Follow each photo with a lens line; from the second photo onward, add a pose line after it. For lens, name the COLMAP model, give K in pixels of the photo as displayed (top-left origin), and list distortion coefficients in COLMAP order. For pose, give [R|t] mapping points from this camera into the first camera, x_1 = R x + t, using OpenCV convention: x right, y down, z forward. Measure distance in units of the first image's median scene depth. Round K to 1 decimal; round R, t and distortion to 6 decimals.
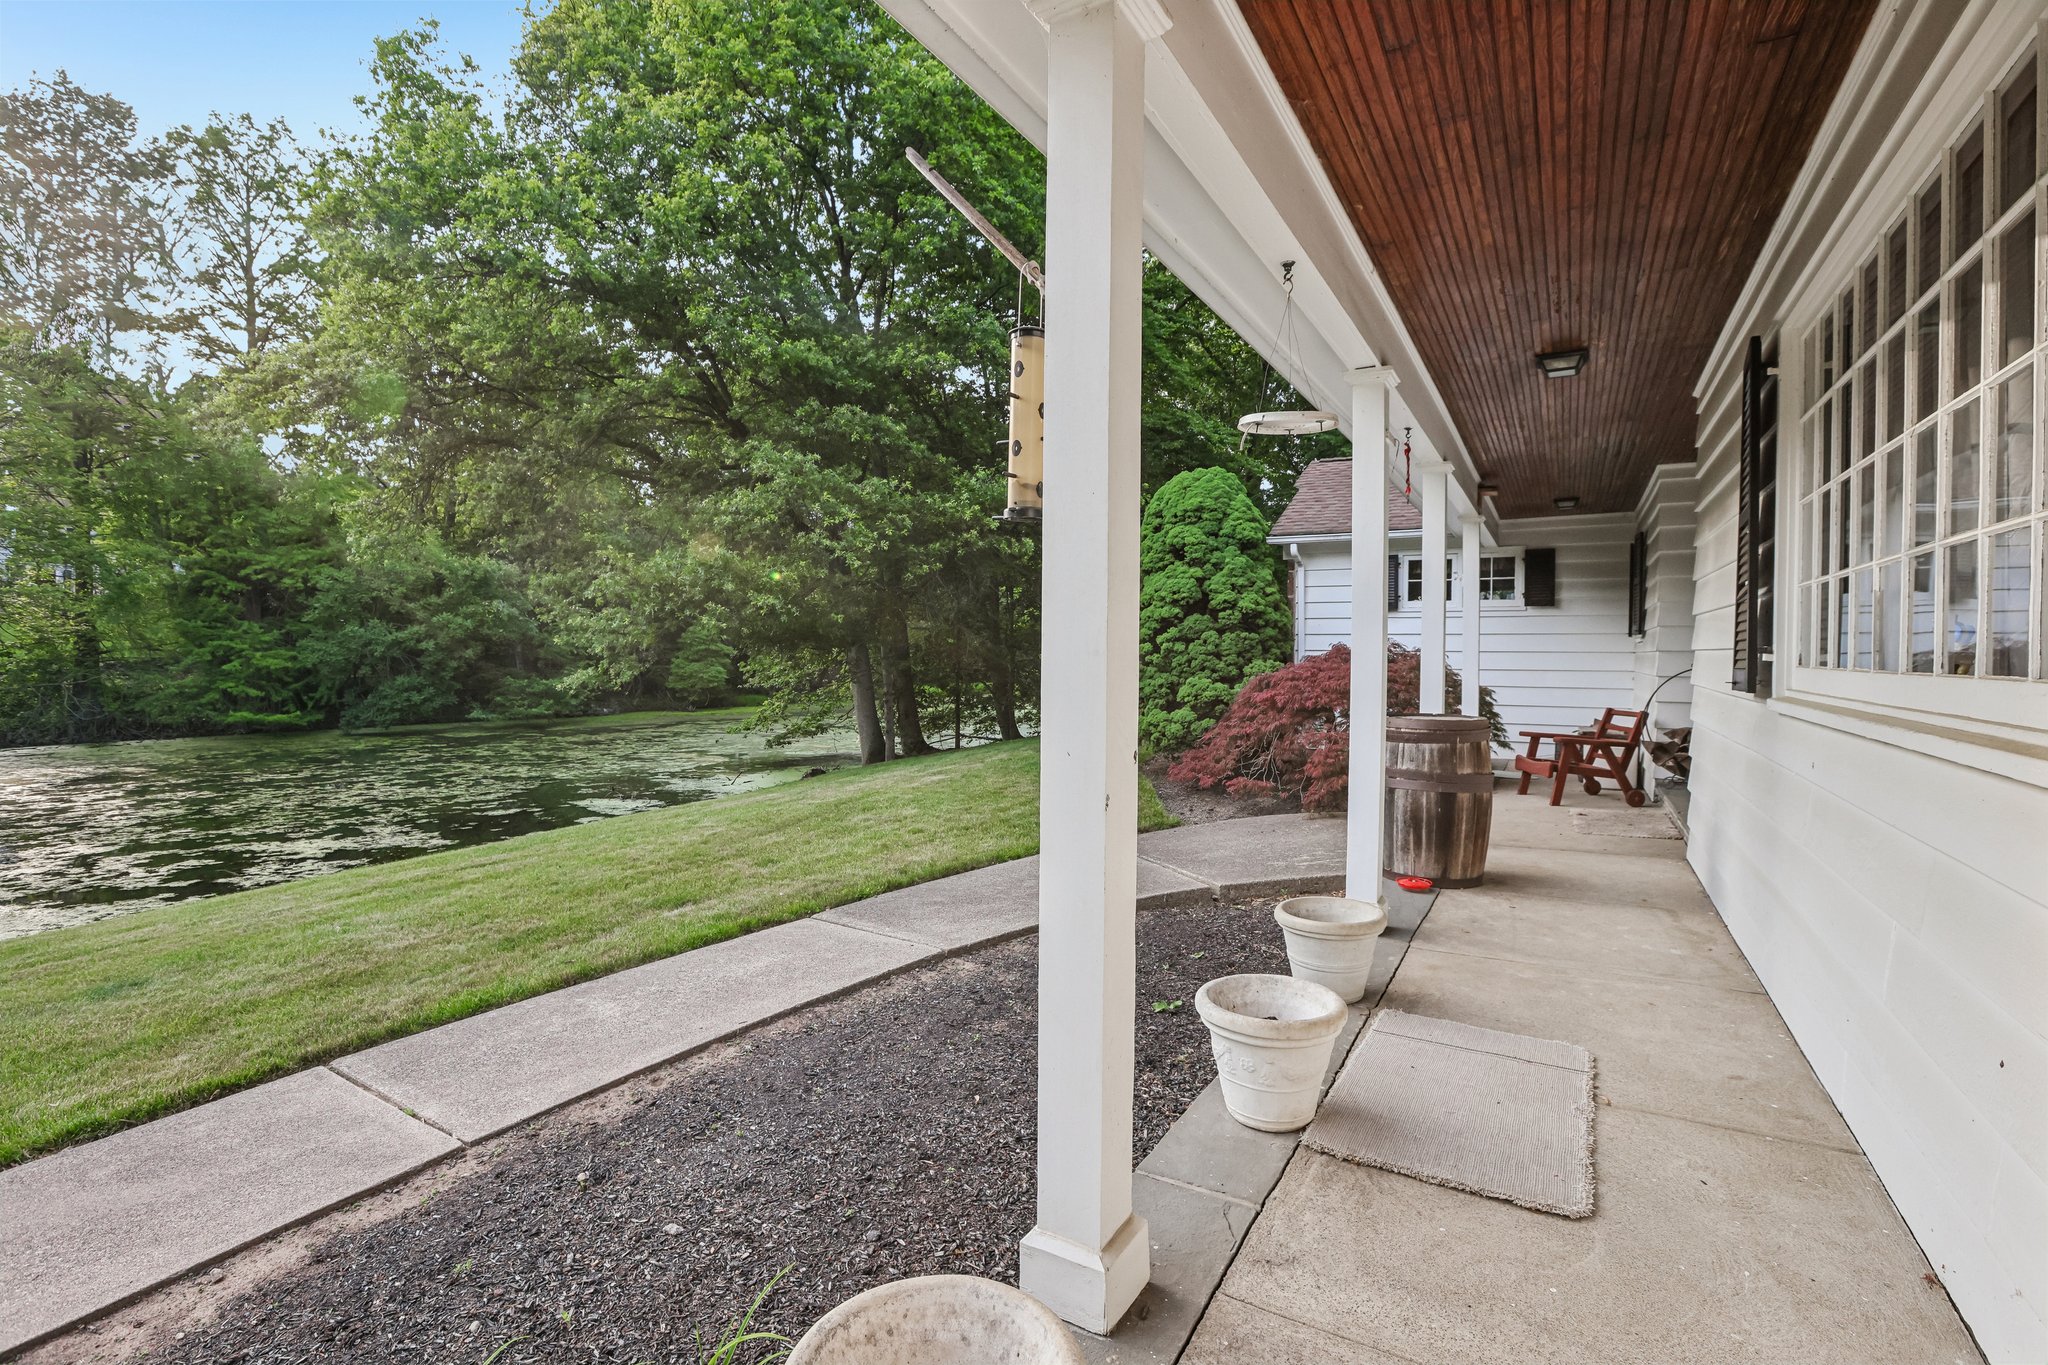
lens RADIAL K [[924.7, 0, 1019.1], [0, 924.7, 670.2], [0, 0, 1]] dist [-0.048774, 0.017743]
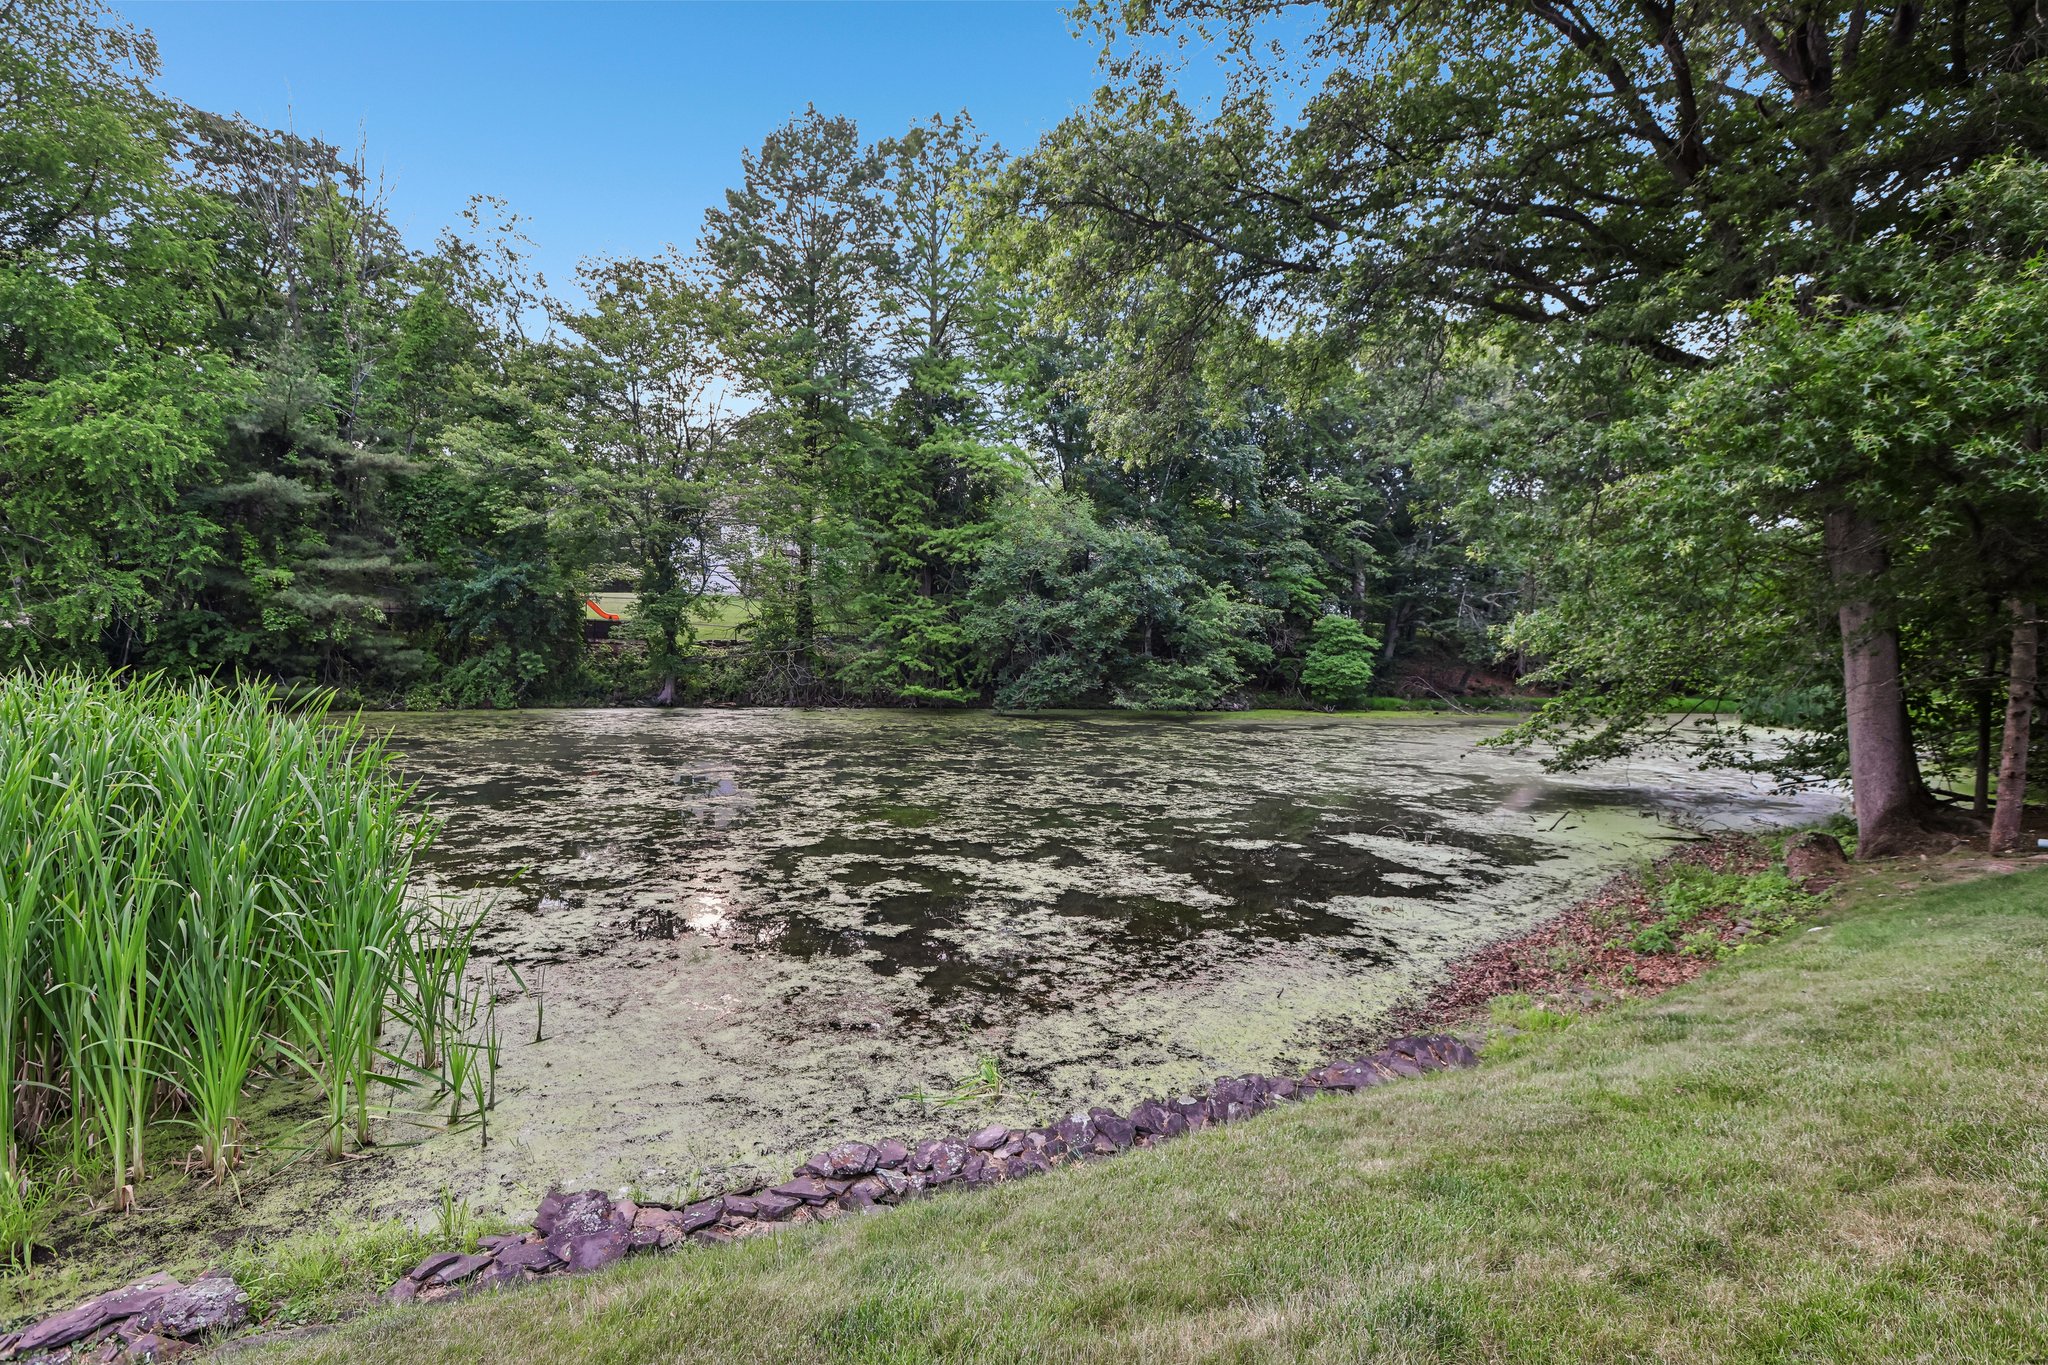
lens RADIAL K [[941.6, 0, 1018.7], [0, 941.6, 666.9], [0, 0, 1]] dist [-0.064571, 0.028712]
pose [[0.833864, 0.035860, -0.550804, -0.186258], [-0.040443, 0.999175, 0.003824, 0.016362], [0.550486, 0.019087, 0.834626, 0.184029]]
